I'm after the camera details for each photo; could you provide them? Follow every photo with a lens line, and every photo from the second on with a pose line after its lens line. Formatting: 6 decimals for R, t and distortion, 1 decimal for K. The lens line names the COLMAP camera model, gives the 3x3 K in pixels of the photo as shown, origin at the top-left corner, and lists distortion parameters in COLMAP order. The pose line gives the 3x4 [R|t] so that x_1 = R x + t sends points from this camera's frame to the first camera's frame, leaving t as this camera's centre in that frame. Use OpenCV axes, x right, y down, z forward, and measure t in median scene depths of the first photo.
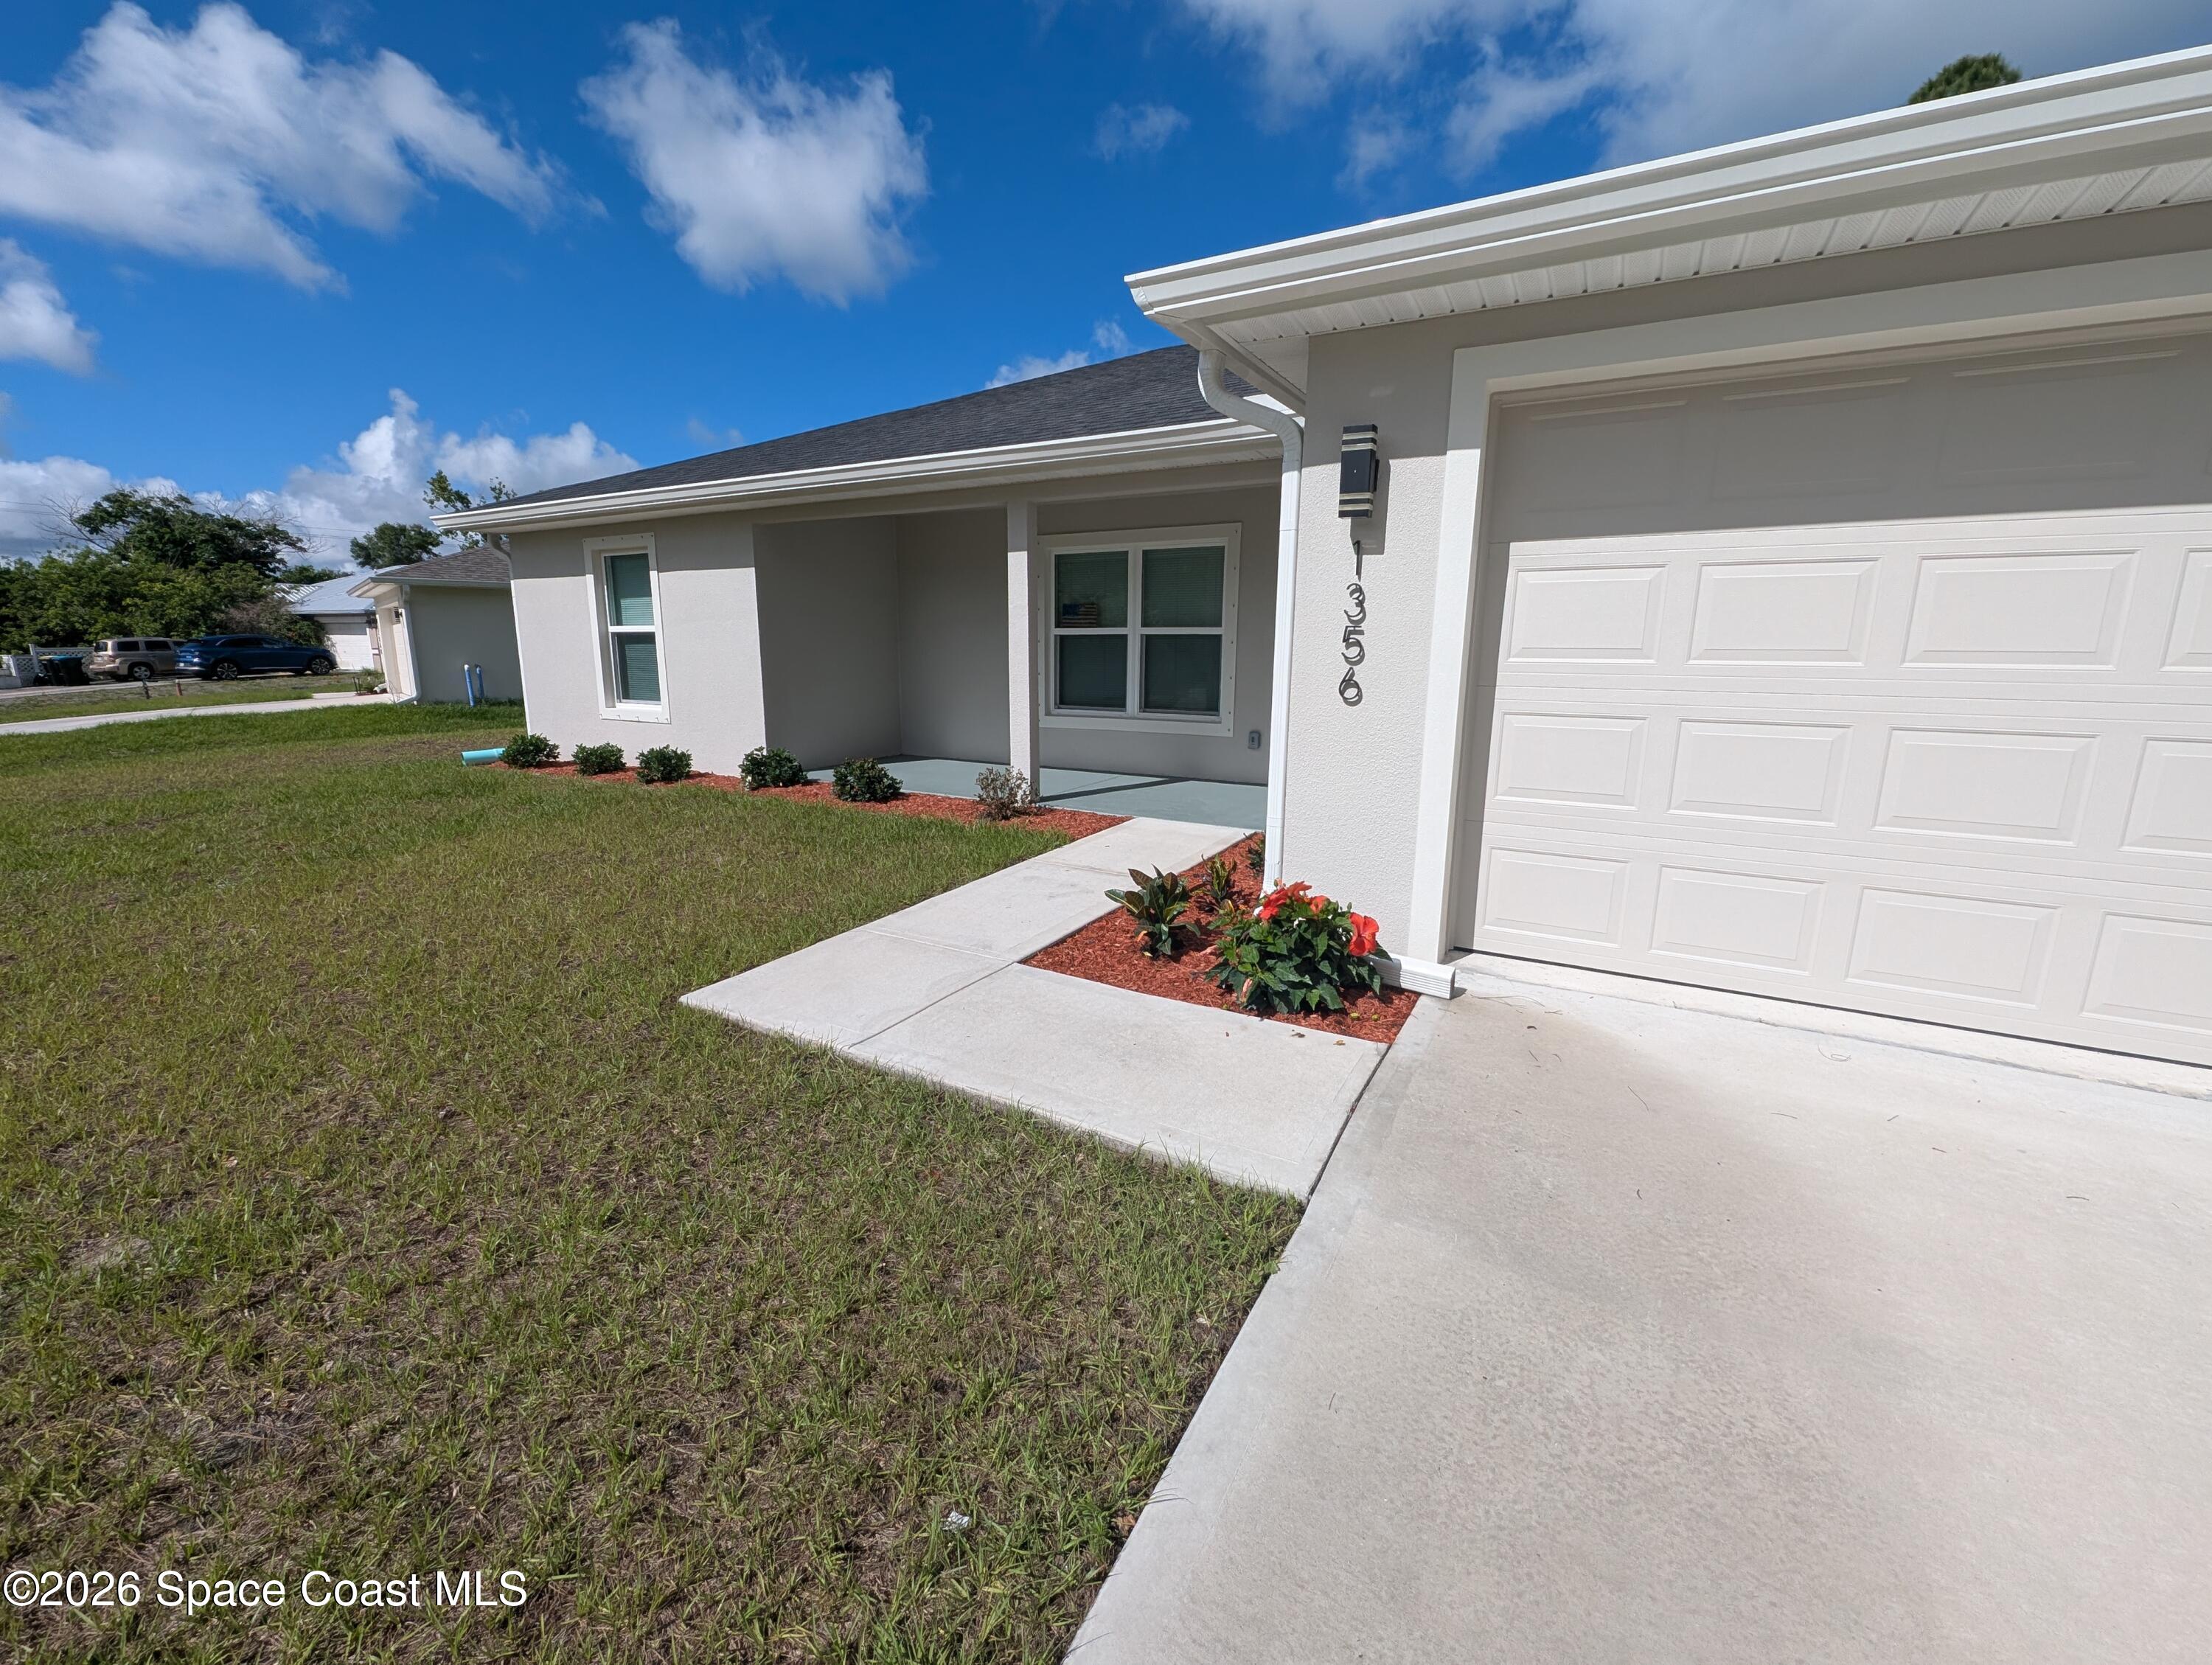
lens RADIAL K [[911.6, 0, 1102.3], [0, 911.6, 823.4], [0, 0, 1]] dist [0.002895, -0.001919]
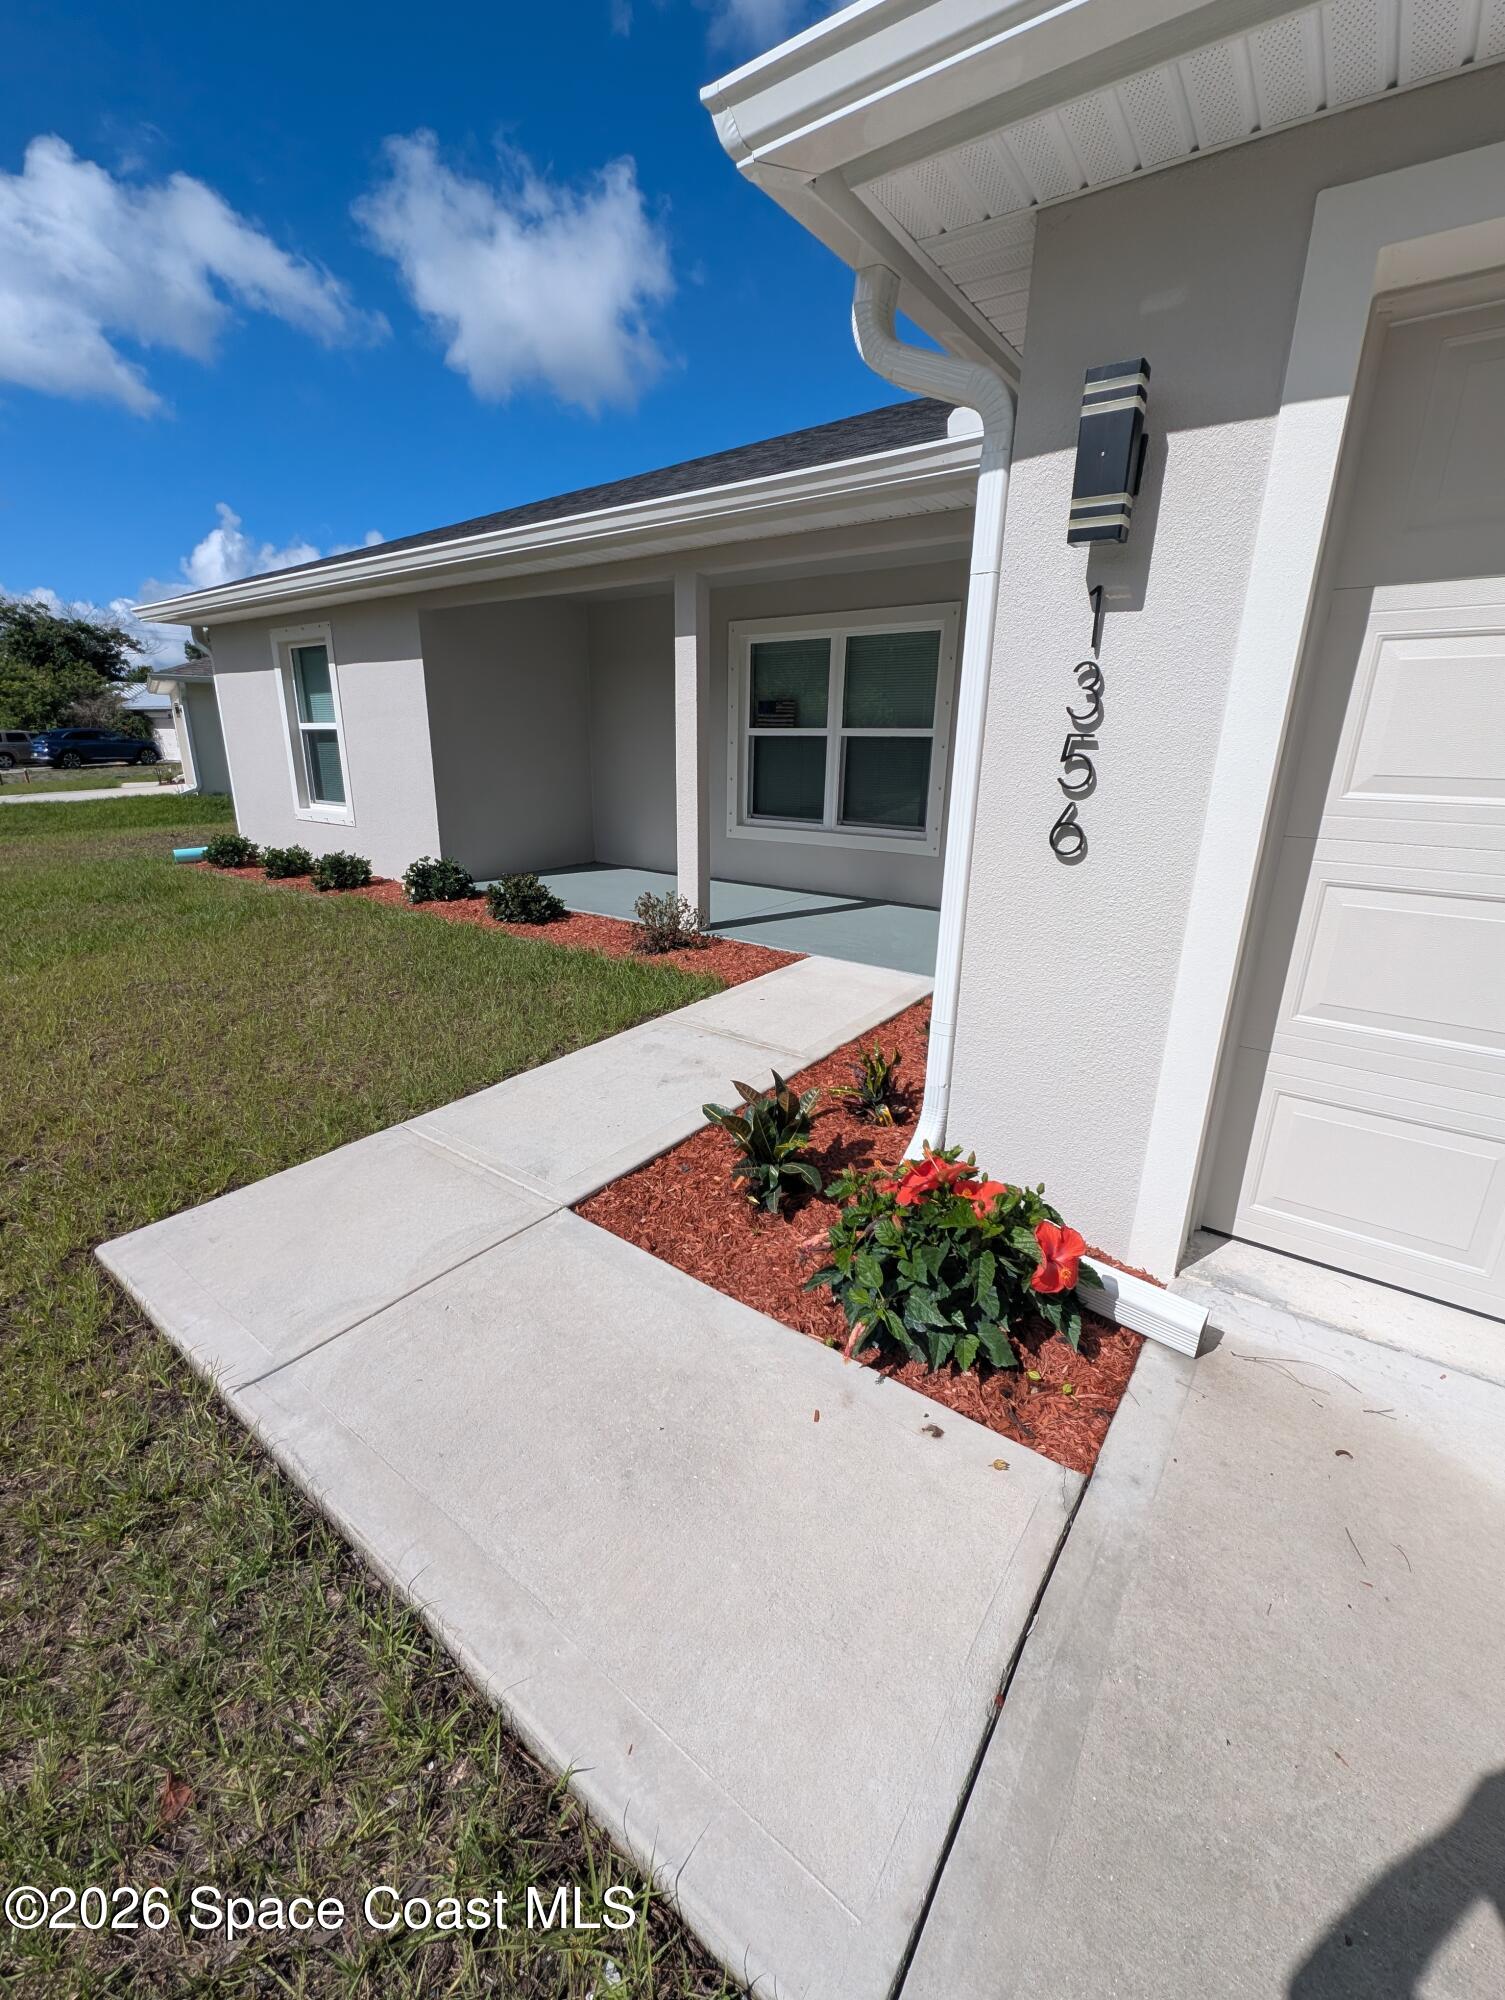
lens RADIAL K [[824.2, 0, 746.4], [0, 824.2, 1001.2], [0, 0, 1]] dist [0.002895, -0.001919]
pose [[0.993299, 0.041279, -0.107949, 0.093862], [-0.028970, 0.993149, 0.113210, -0.074468], [0.111883, -0.109324, 0.987689, 0.319775]]
